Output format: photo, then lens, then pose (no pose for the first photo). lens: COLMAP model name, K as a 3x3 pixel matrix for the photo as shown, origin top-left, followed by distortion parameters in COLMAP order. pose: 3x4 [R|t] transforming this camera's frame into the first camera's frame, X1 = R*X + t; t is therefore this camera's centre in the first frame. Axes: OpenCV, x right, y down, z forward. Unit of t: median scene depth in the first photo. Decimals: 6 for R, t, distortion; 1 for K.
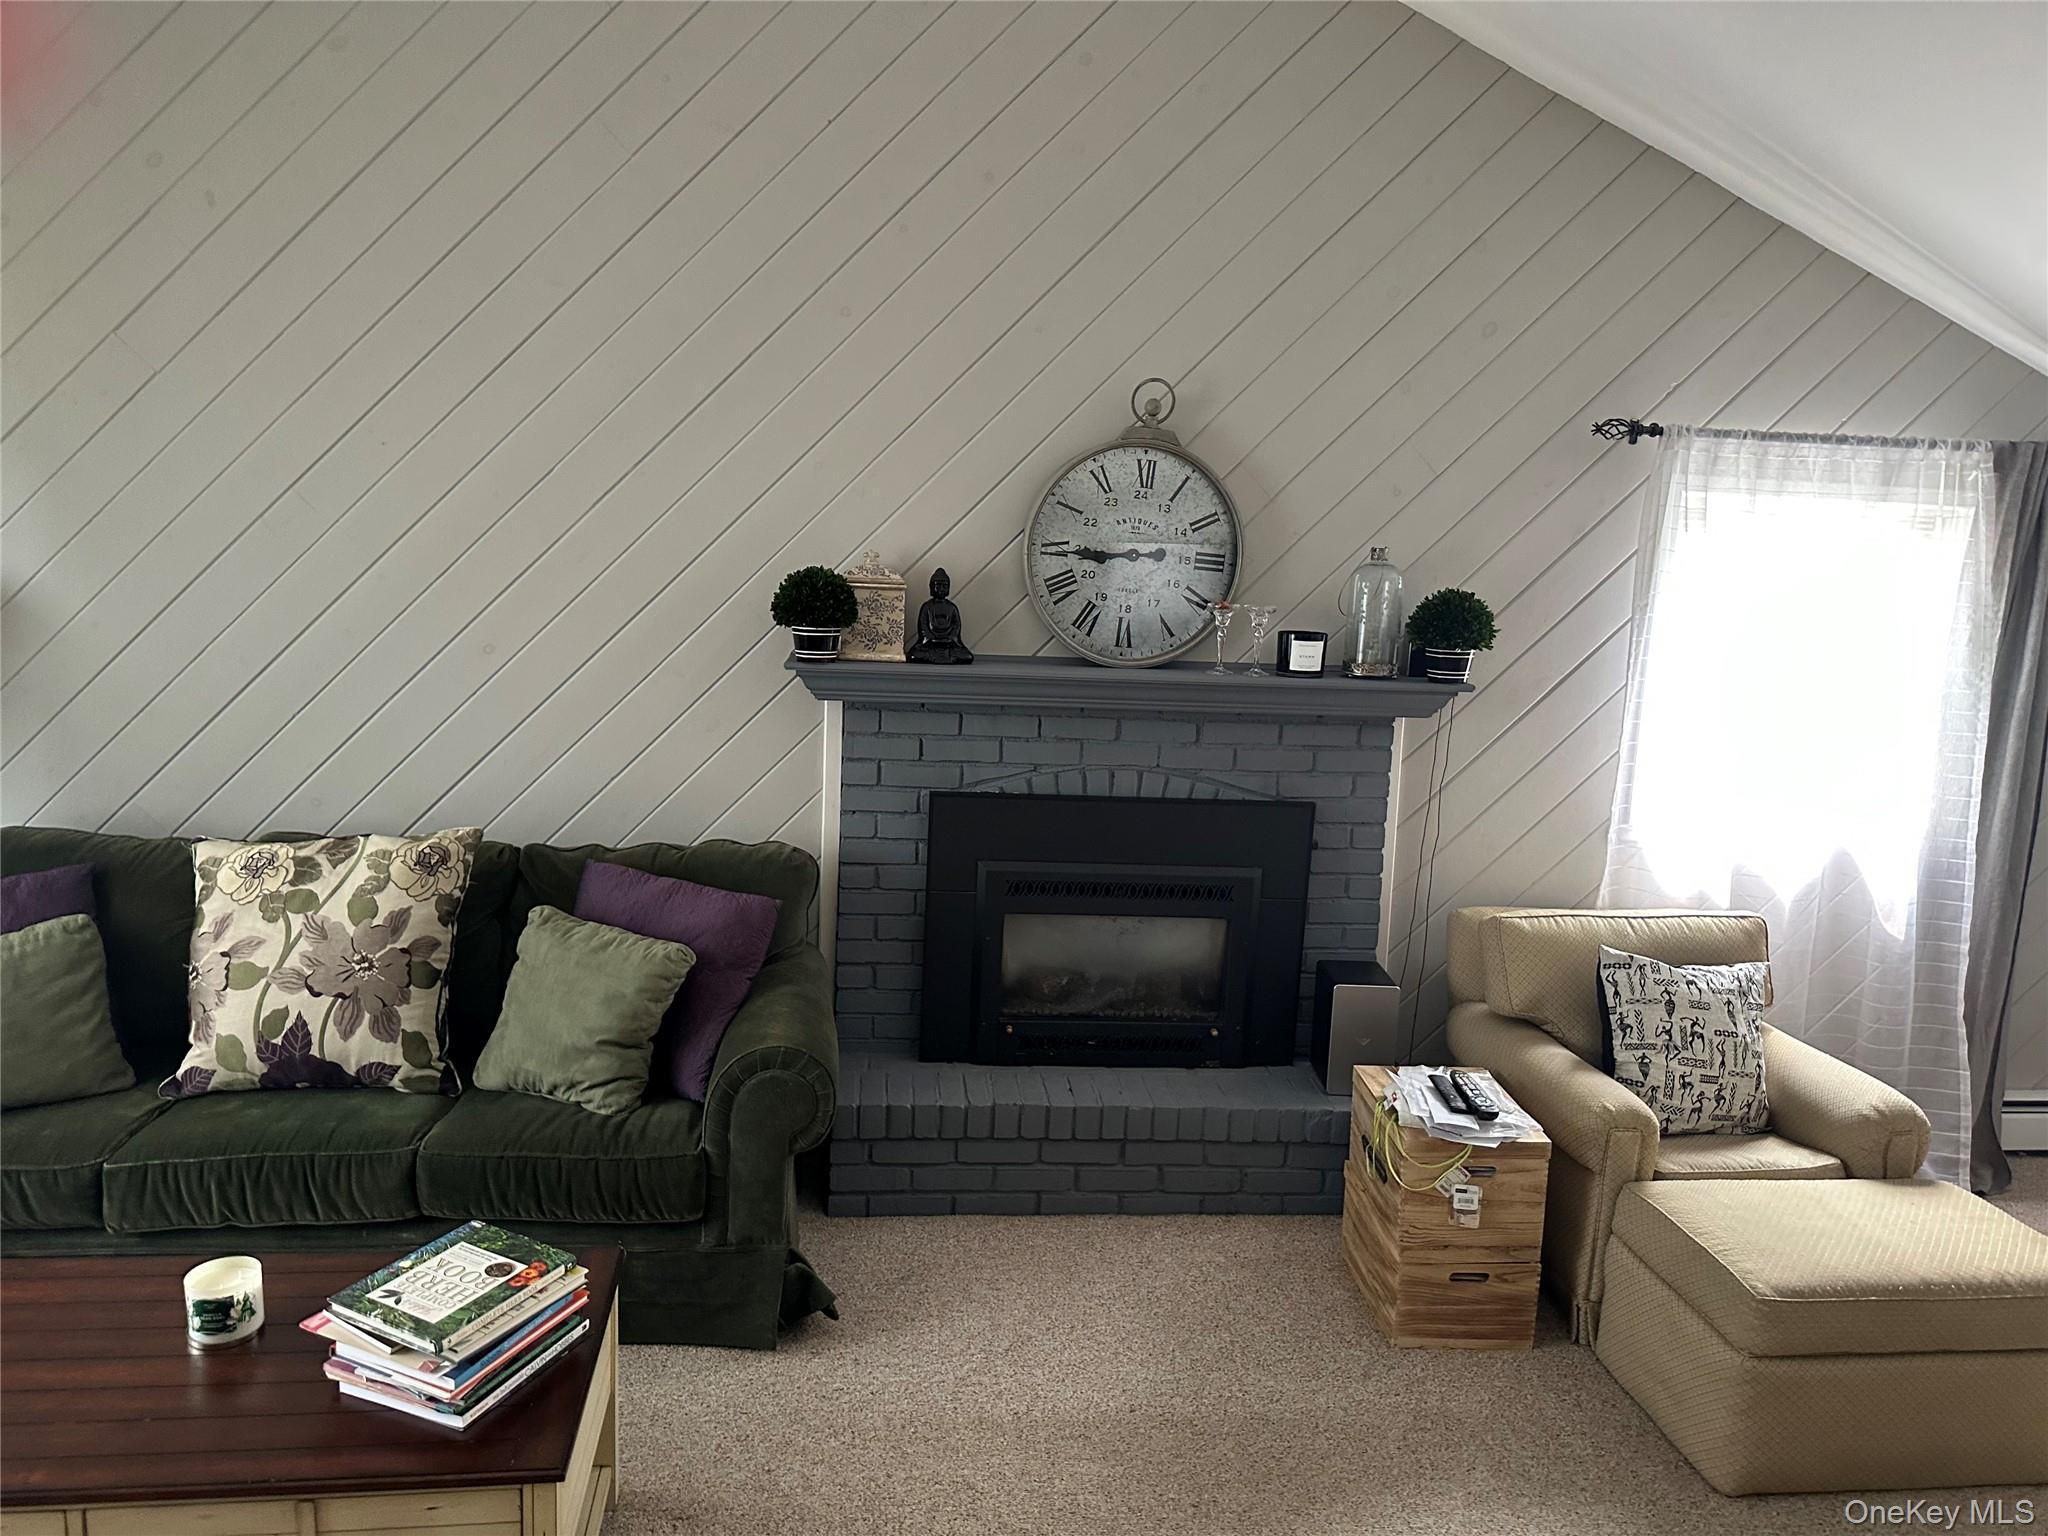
lens RADIAL K [[1425.4, 0, 1029.9], [0, 1425.4, 779.4], [0, 0, 1]] dist [0.097102, -0.135202]
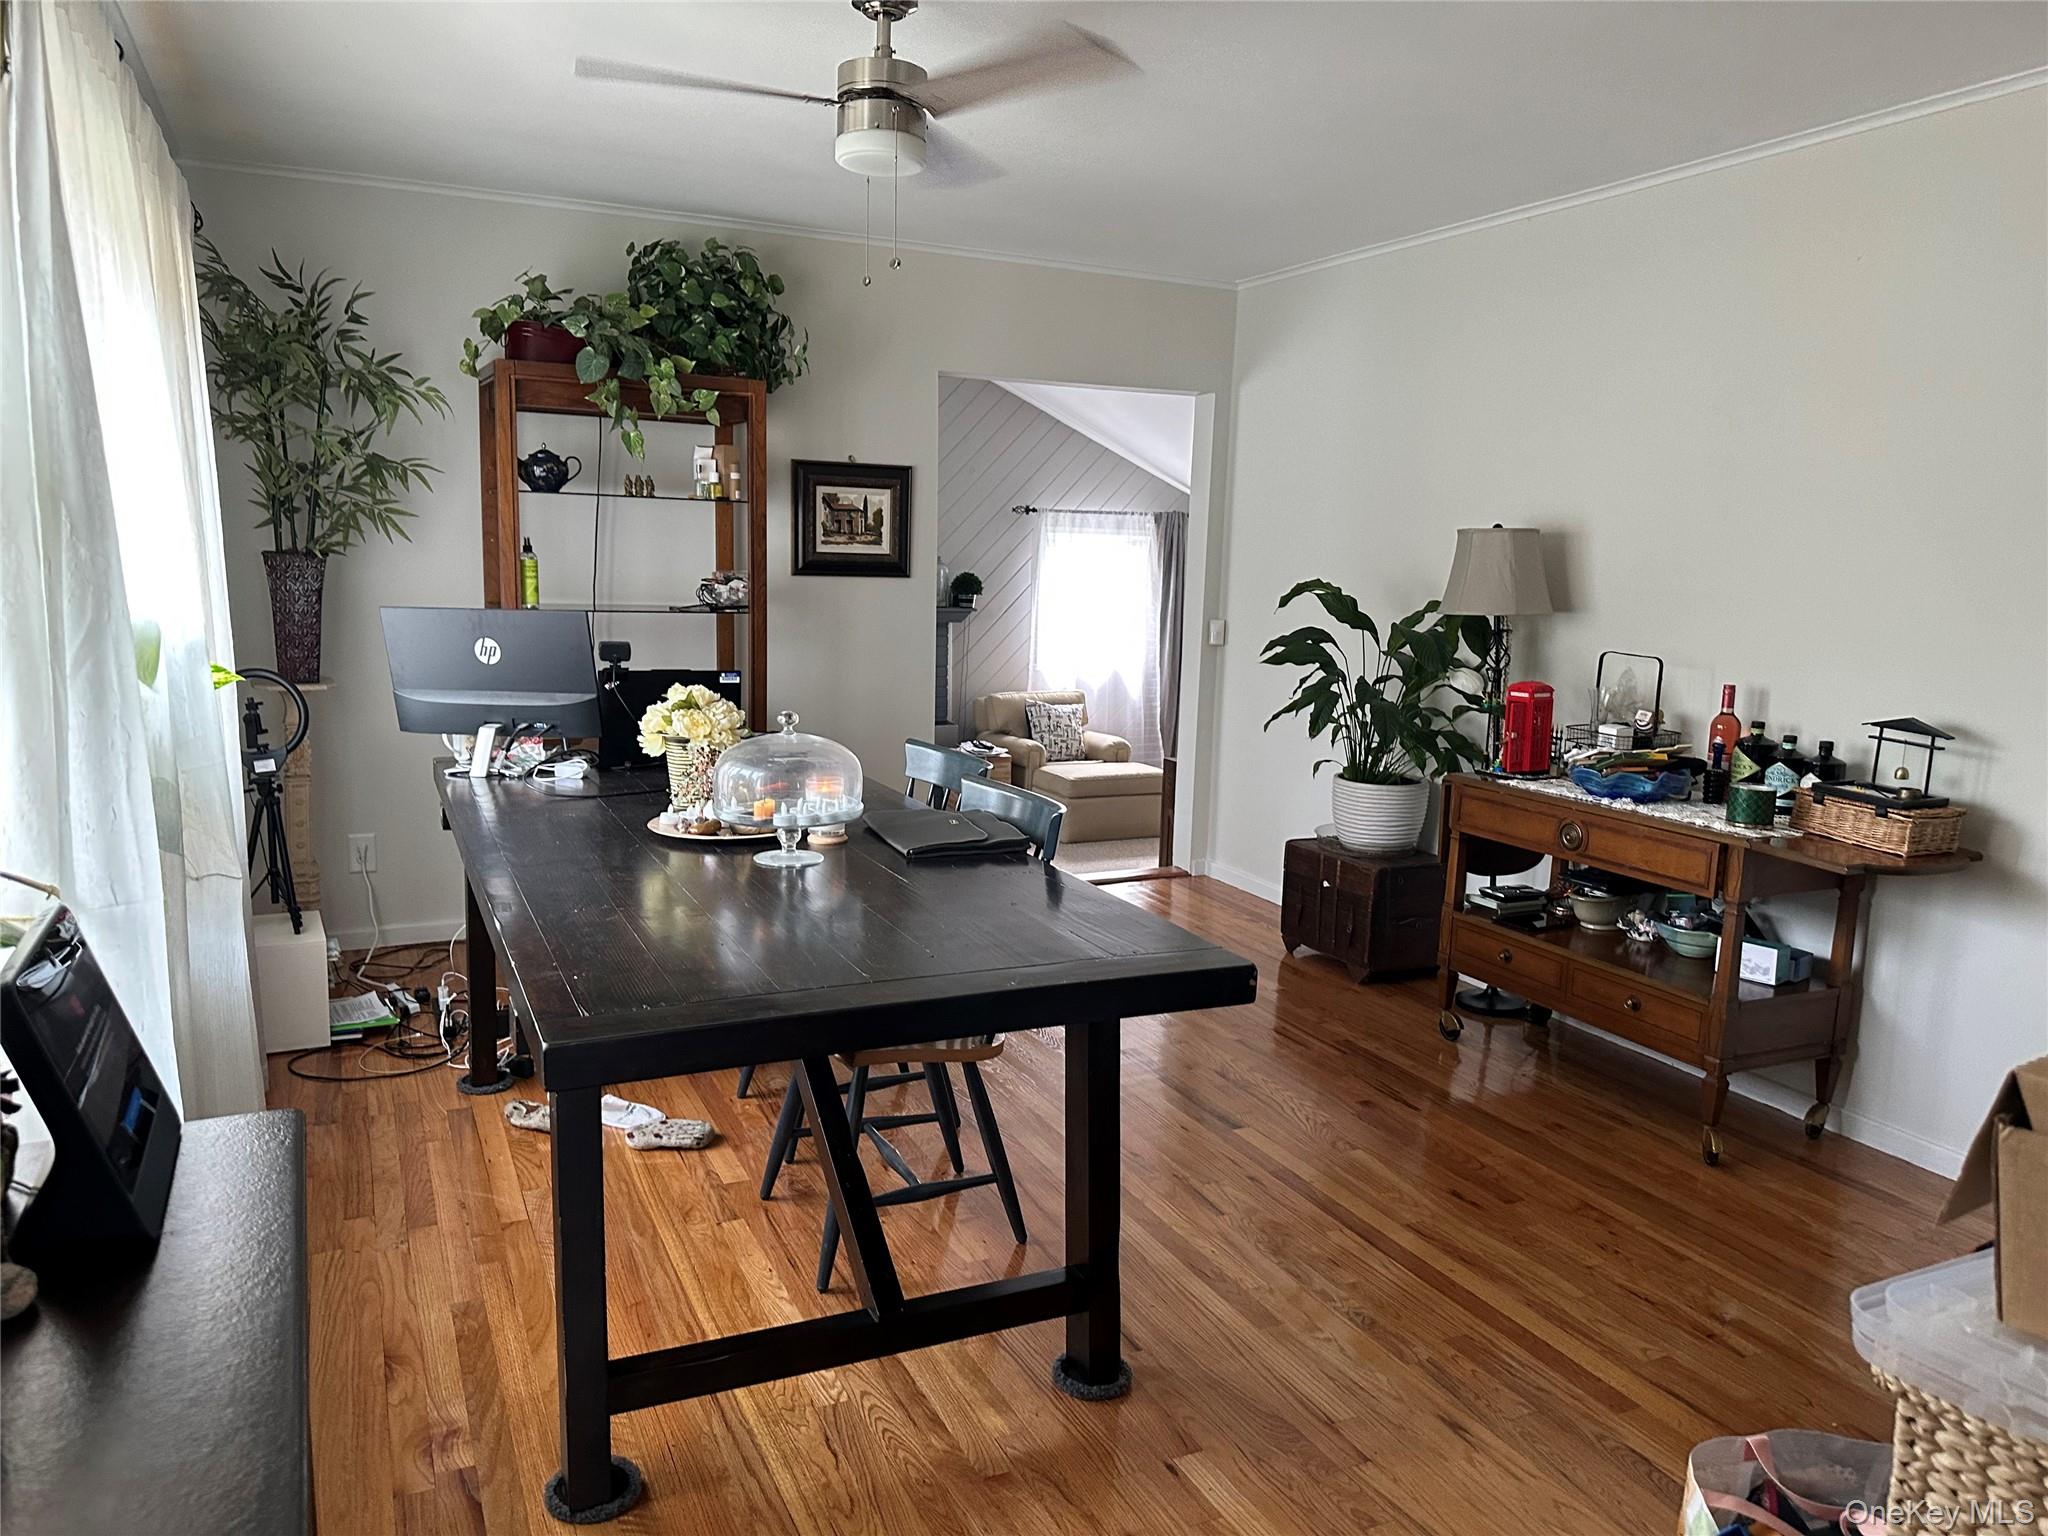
lens RADIAL K [[1431.6, 0, 1034.0], [0, 1431.6, 772.1], [0, 0, 1]] dist [0.183246, -0.387899]
pose [[0.942197, -0.069249, 0.327826, -0.520674], [0.069519, 0.997521, 0.010909, 0.232504], [-0.327769, 0.012512, 0.944675, -1.660702]]
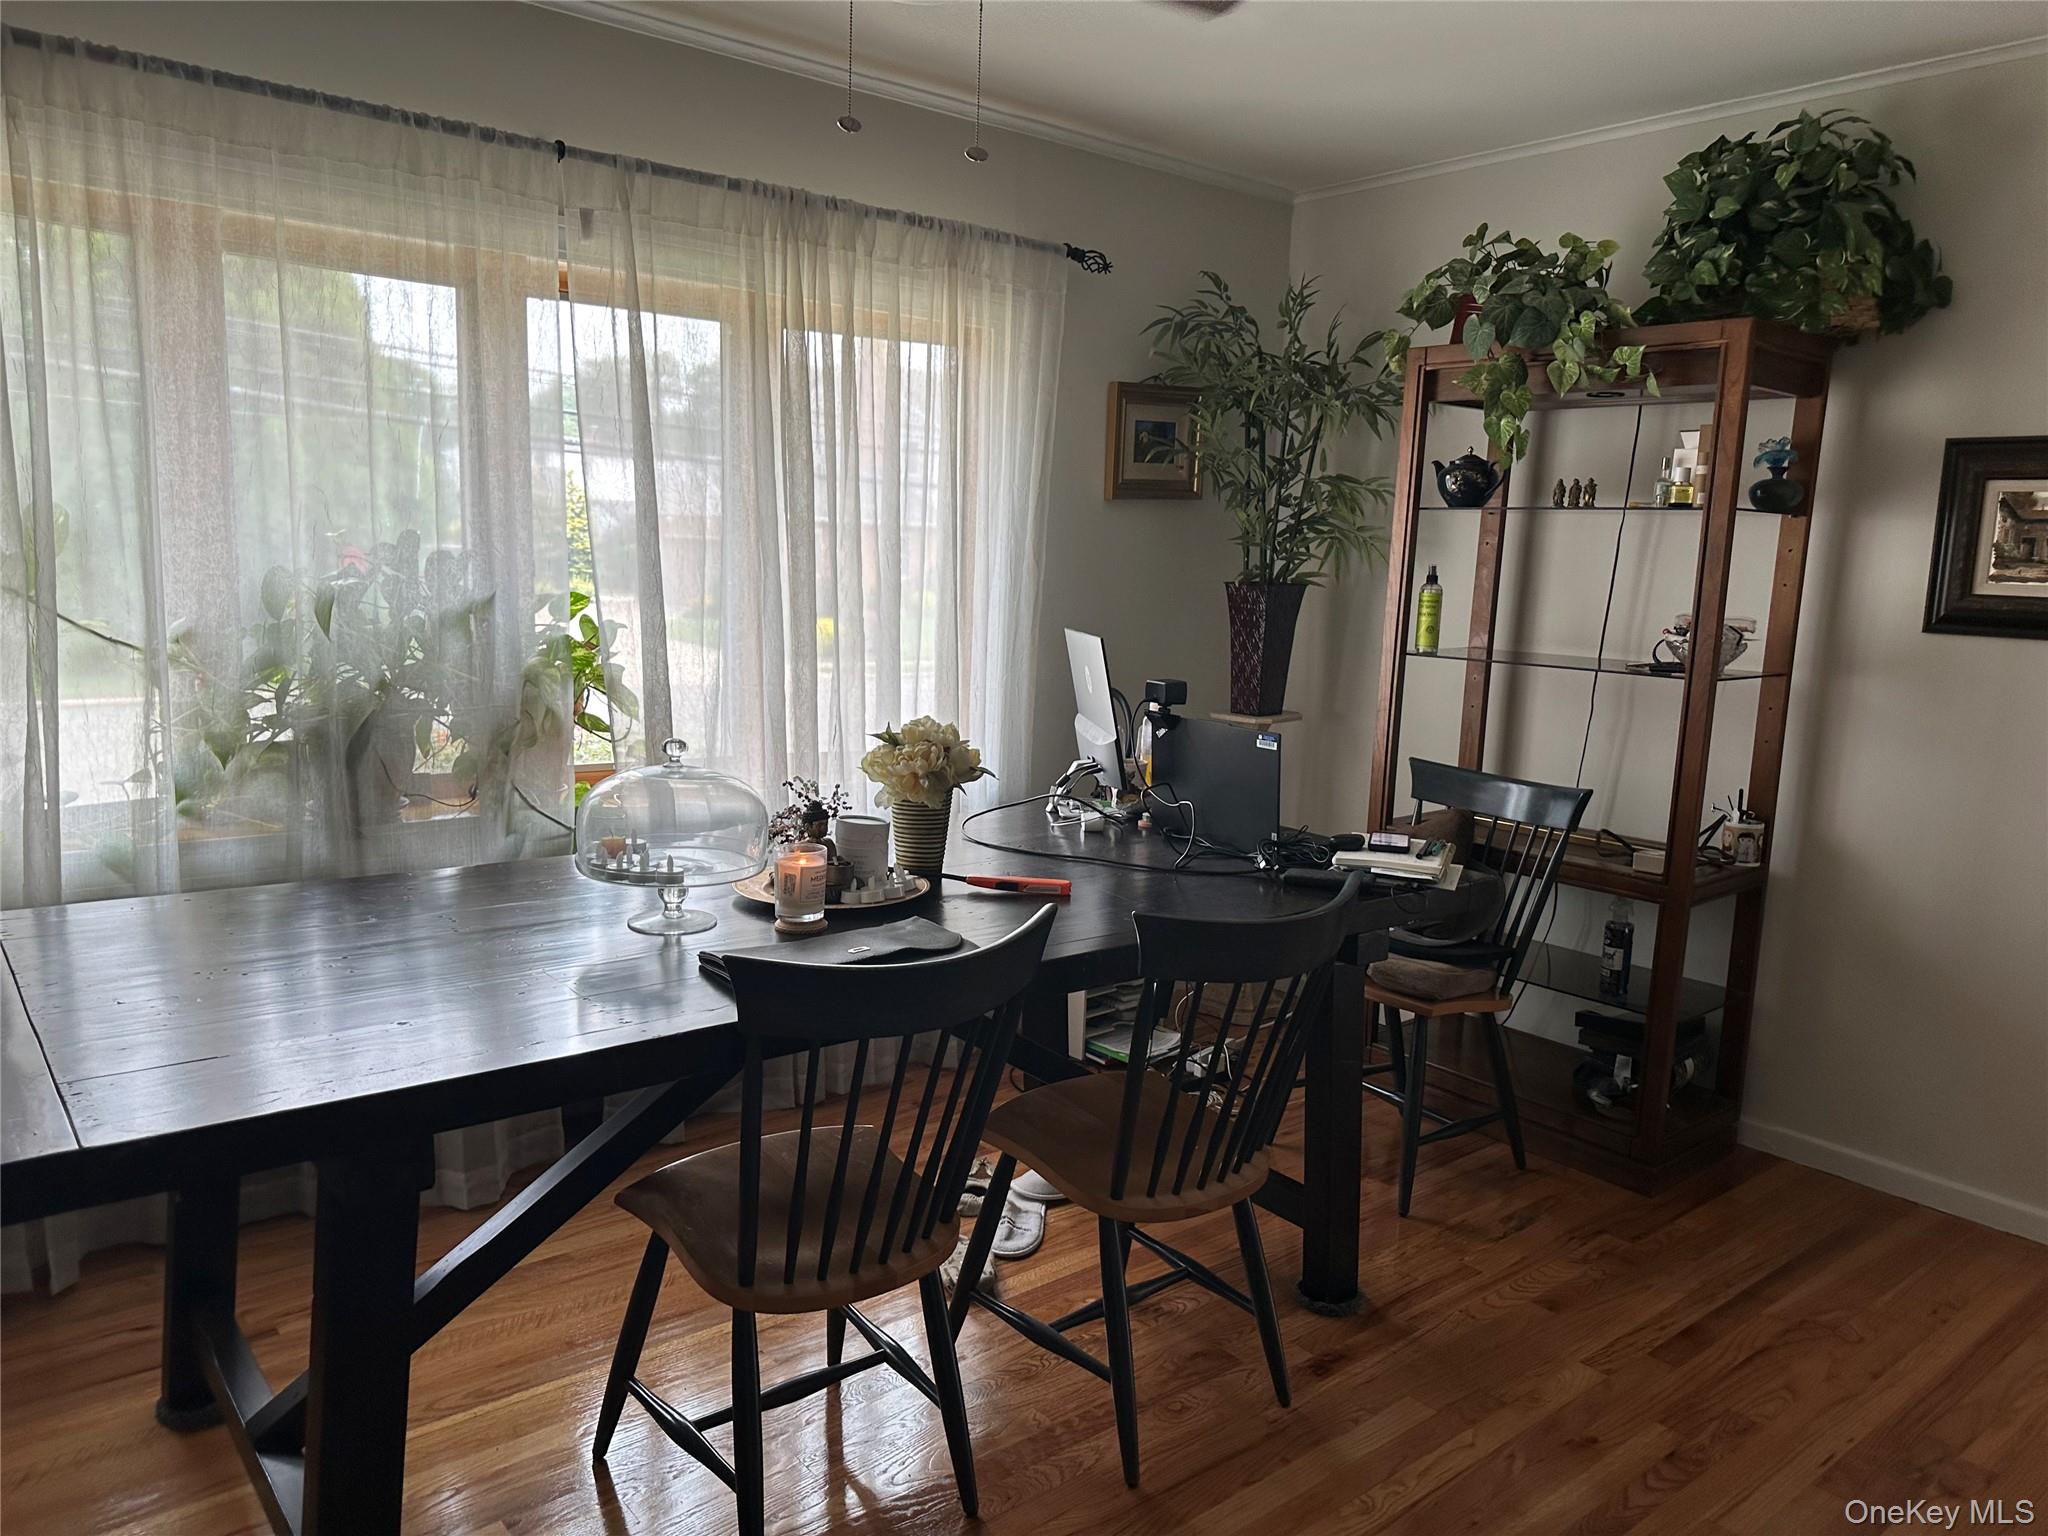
lens RADIAL K [[1437.7, 0, 1019.4], [0, 1437.7, 770.0], [0, 0, 1]] dist [0.086117, -0.141573]
pose [[0.540669, 0.103031, -0.834902, 0.245580], [-0.153957, 0.987828, 0.022203, 0.172808], [0.827027, 0.116535, 0.549951, -1.069383]]
